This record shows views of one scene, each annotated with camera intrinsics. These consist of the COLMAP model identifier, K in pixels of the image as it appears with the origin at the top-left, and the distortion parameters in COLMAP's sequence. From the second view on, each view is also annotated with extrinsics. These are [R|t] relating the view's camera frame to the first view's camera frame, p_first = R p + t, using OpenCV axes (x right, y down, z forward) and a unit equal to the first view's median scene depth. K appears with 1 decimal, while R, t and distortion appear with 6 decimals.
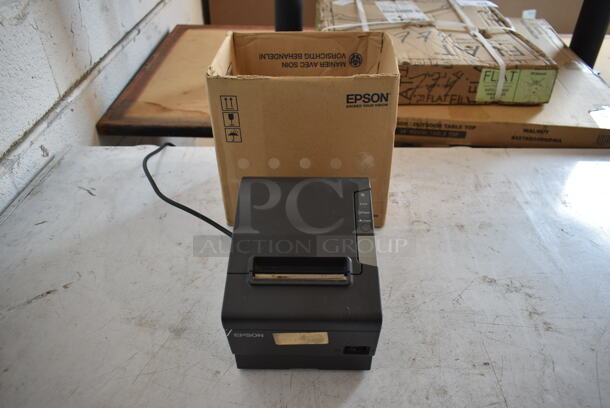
lens RADIAL K [[461.3, 0, 305.0], [0, 461.3, 204.0], [0, 0, 1]] dist [-0.023715, 0.007444]
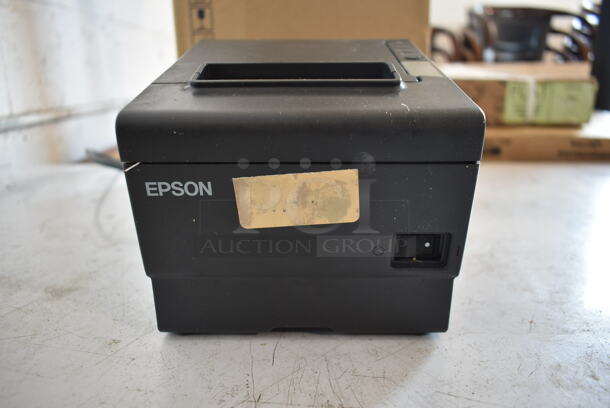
lens RADIAL K [[452.4, 0, 305.0], [0, 452.4, 204.0], [0, 0, 1]] dist [-0.016596, -0.000305]
pose [[0.999951, 0.003514, 0.009233, -0.003380], [0.000039, 0.933189, -0.359386, 0.281130], [-0.009879, 0.359369, 0.933143, 0.371922]]
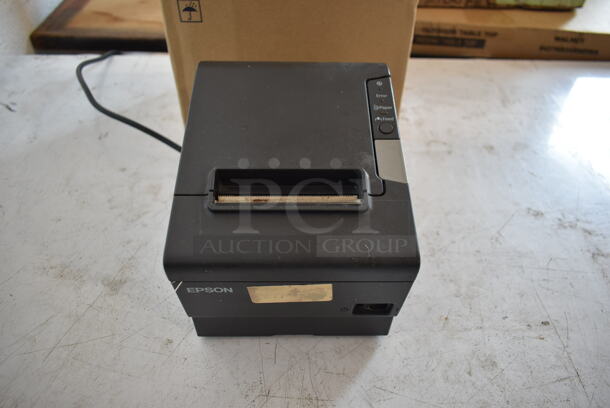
lens RADIAL K [[456.0, 0, 305.0], [0, 456.0, 204.0], [0, 0, 1]] dist [-0.019493, 0.003502]
pose [[0.998933, -0.005364, 0.045880, -0.010963], [0.000544, 0.994532, 0.104433, 0.061319], [-0.046190, -0.104297, 0.993473, 0.231303]]
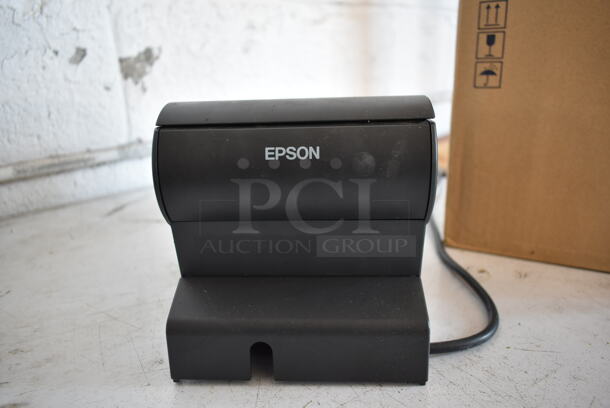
lens RADIAL K [[456.0, 0, 305.0], [0, 456.0, 204.0], [0, 0, 1]] dist [-0.019493, 0.003502]
pose [[0.688549, 0.217473, -0.691814, 0.194621], [-0.414063, 0.901082, -0.128852, 0.132911], [0.595359, 0.375176, 0.710486, 0.447836]]
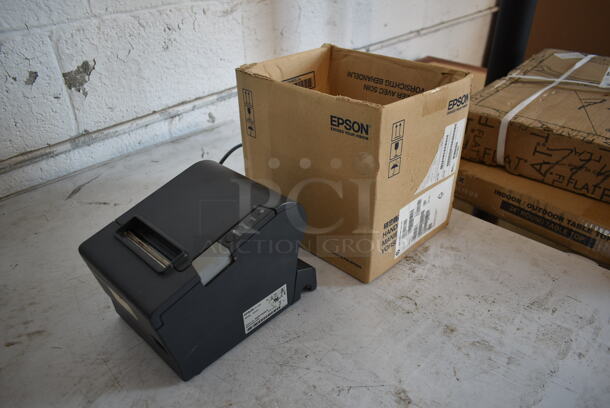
lens RADIAL K [[461.3, 0, 305.0], [0, 461.3, 204.0], [0, 0, 1]] dist [-0.023715, 0.007444]
pose [[0.737643, 0.352147, -0.576086, 0.511179], [-0.398077, 0.915977, 0.050200, -0.080974], [0.545359, 0.192297, 0.815846, 0.206939]]
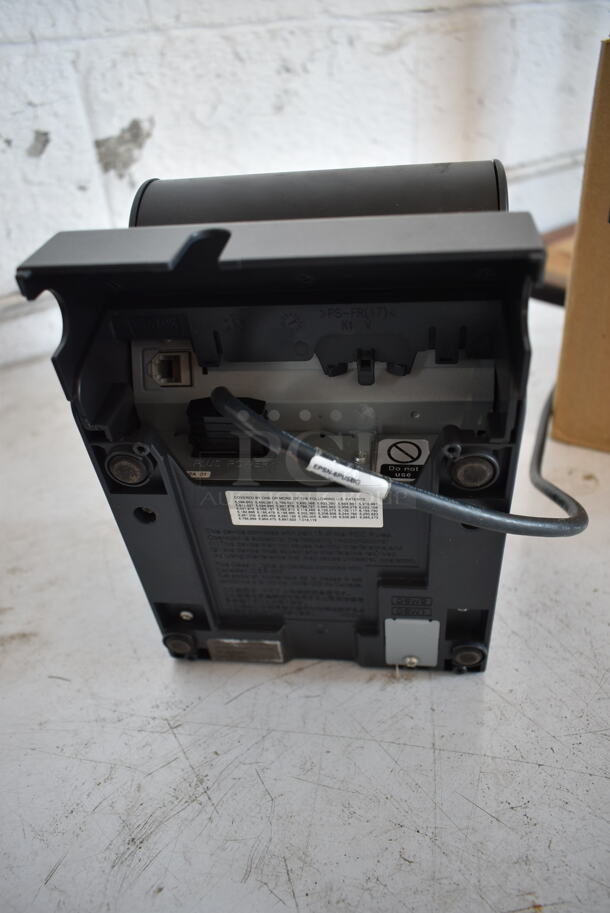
lens RADIAL K [[682.5, 0, 304.9], [0, 682.5, 462.1], [0, 0, 1]] dist [-0.019493, 0.003502]
pose [[0.612658, 0.386537, -0.689376, 0.239092], [-0.419871, 0.898159, 0.130458, 0.064923], [0.669596, 0.209522, 0.712559, 0.385115]]
